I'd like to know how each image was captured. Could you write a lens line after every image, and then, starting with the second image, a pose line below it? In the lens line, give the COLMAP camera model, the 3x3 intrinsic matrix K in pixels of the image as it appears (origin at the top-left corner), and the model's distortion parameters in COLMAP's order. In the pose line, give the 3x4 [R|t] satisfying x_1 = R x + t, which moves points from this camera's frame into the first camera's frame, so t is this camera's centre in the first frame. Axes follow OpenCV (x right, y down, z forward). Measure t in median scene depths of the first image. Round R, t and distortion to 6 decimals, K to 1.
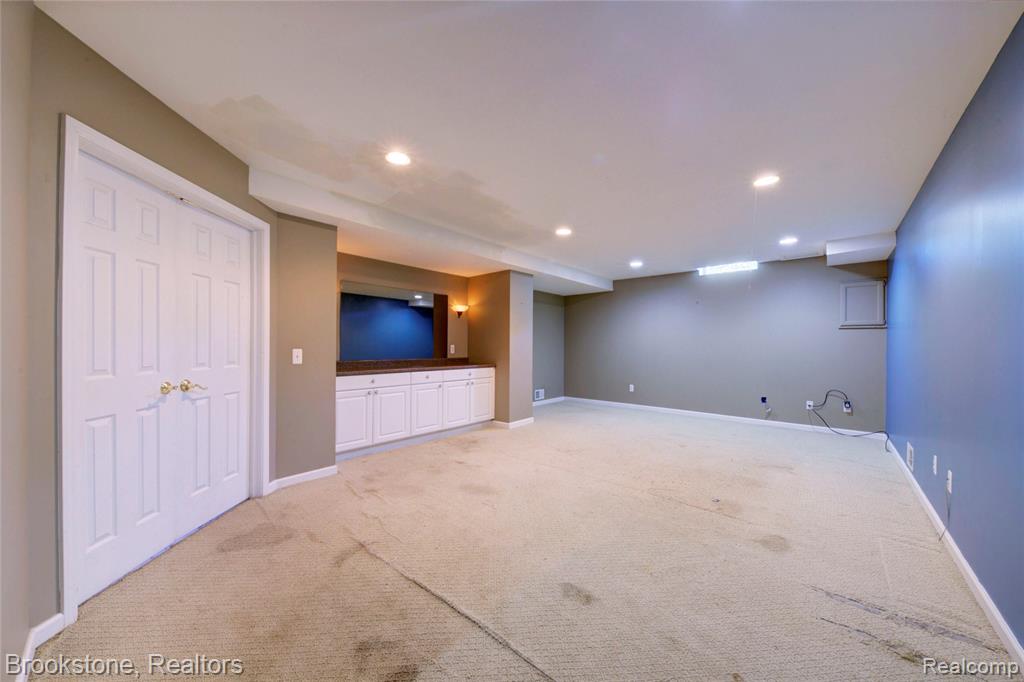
lens RADIAL K [[352.5, 0, 512.3], [0, 352.5, 345.5], [0, 0, 1]] dist [0.012131, -0.006756]
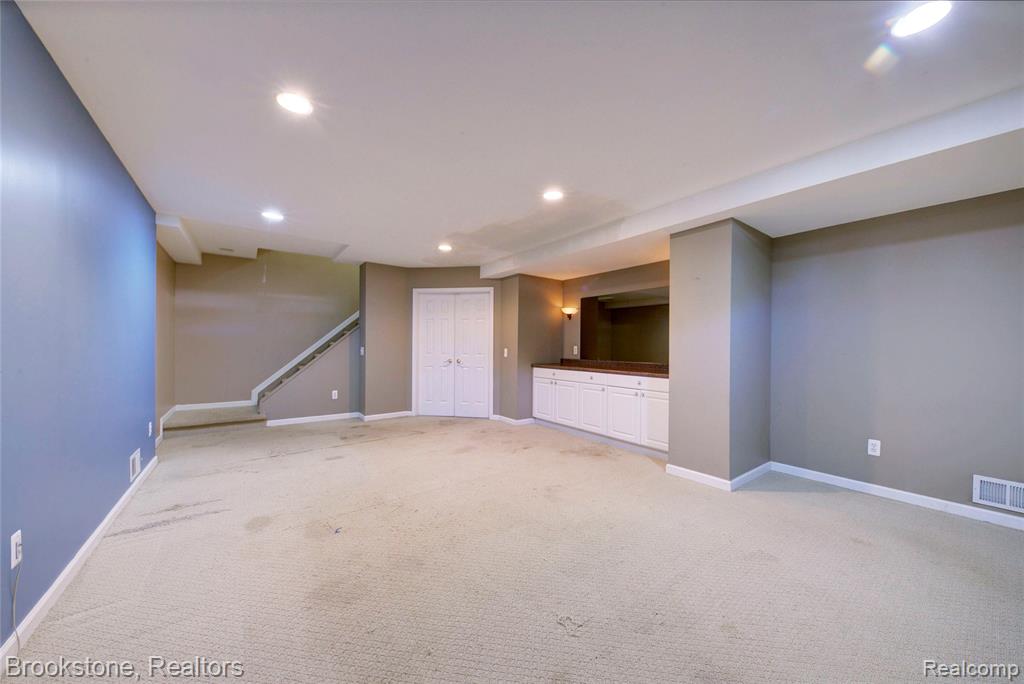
lens RADIAL K [[344.7, 0, 515.4], [0, 344.7, 346.5], [0, 0, 1]] dist [0.000422, 0.000007]
pose [[-0.184304, -0.007786, -0.982838, 0.886385], [-0.013082, 0.999899, -0.005468, 0.005885], [0.982782, 0.011850, -0.184388, 1.069599]]
